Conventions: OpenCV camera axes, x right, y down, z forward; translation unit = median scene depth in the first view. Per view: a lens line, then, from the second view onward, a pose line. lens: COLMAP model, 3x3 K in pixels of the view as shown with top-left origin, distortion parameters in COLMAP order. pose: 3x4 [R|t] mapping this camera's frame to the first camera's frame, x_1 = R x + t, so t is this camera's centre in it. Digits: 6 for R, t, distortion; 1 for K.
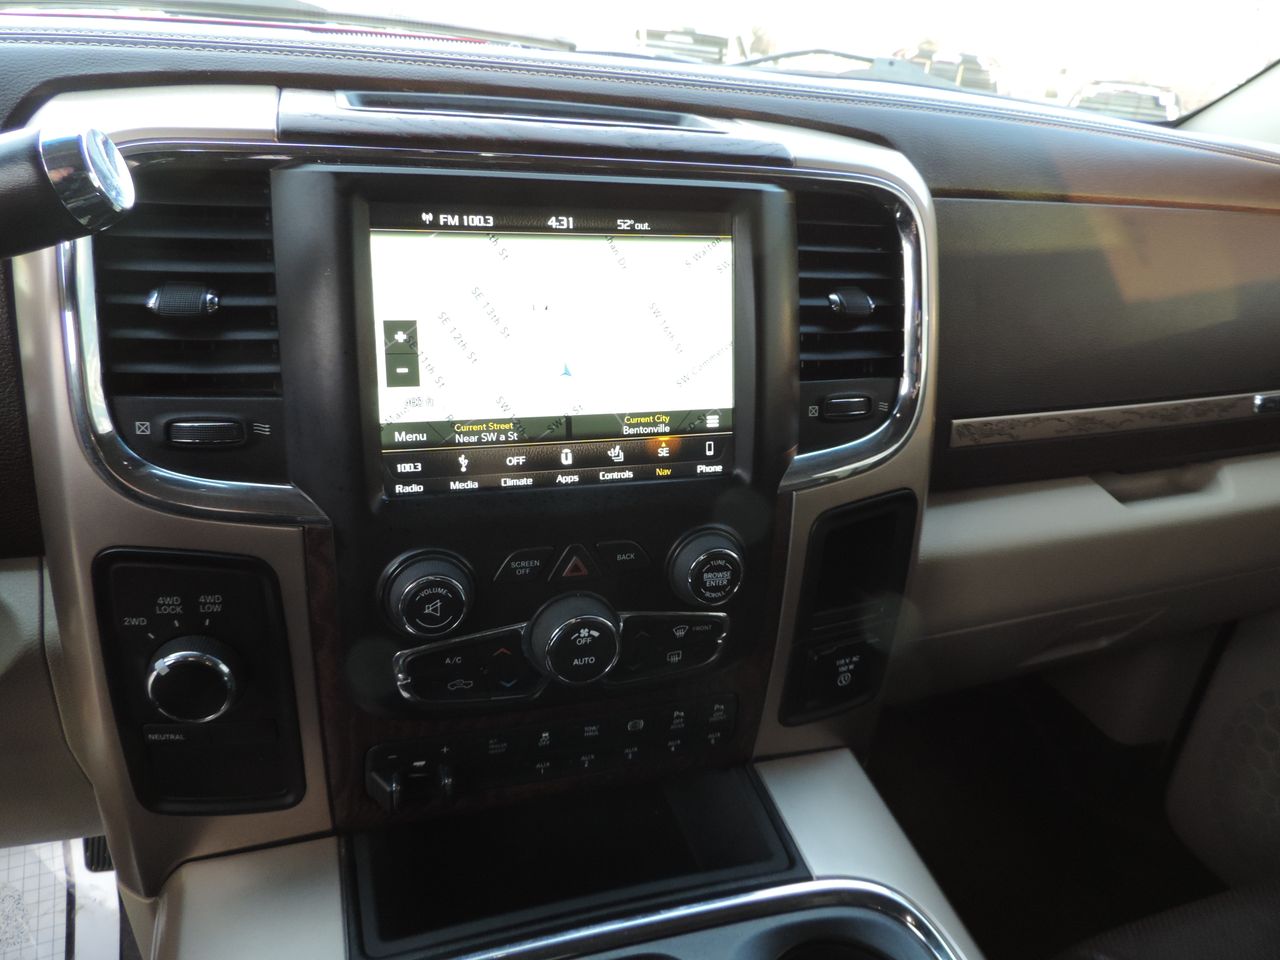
lens RADIAL K [[905.1, 0, 645.9], [0, 905.1, 506.5], [0, 0, 1]] dist [-0.067273, 0.007080]
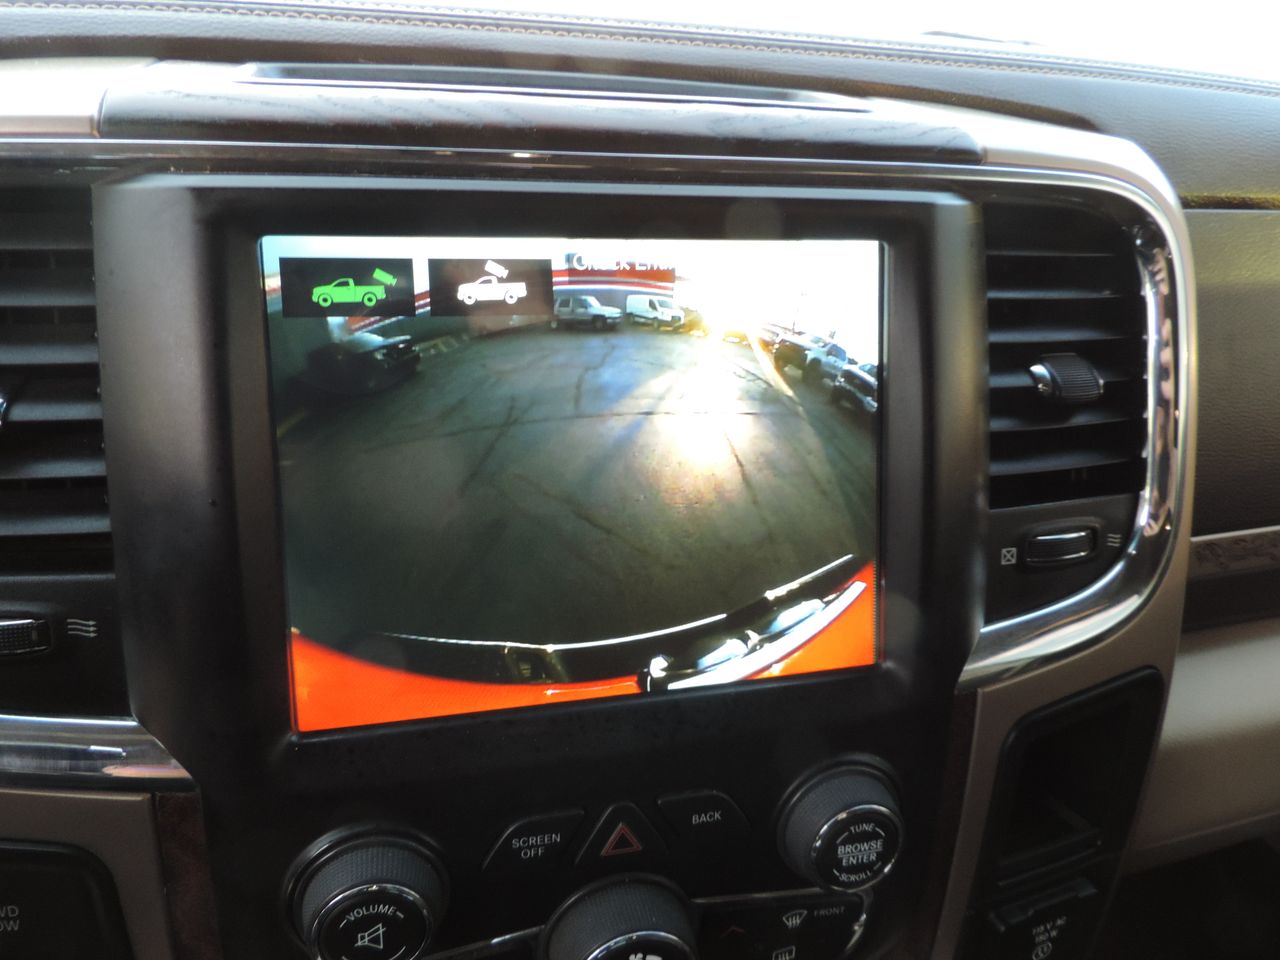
lens RADIAL K [[891.2, 0, 642.8], [0, 891.2, 475.9], [0, 0, 1]] dist [-0.031793, -0.004392]
pose [[0.996821, -0.001377, -0.079666, -0.016019], [-0.002579, 0.998769, -0.049540, -0.131604], [0.079636, 0.049588, 0.995590, 0.377200]]
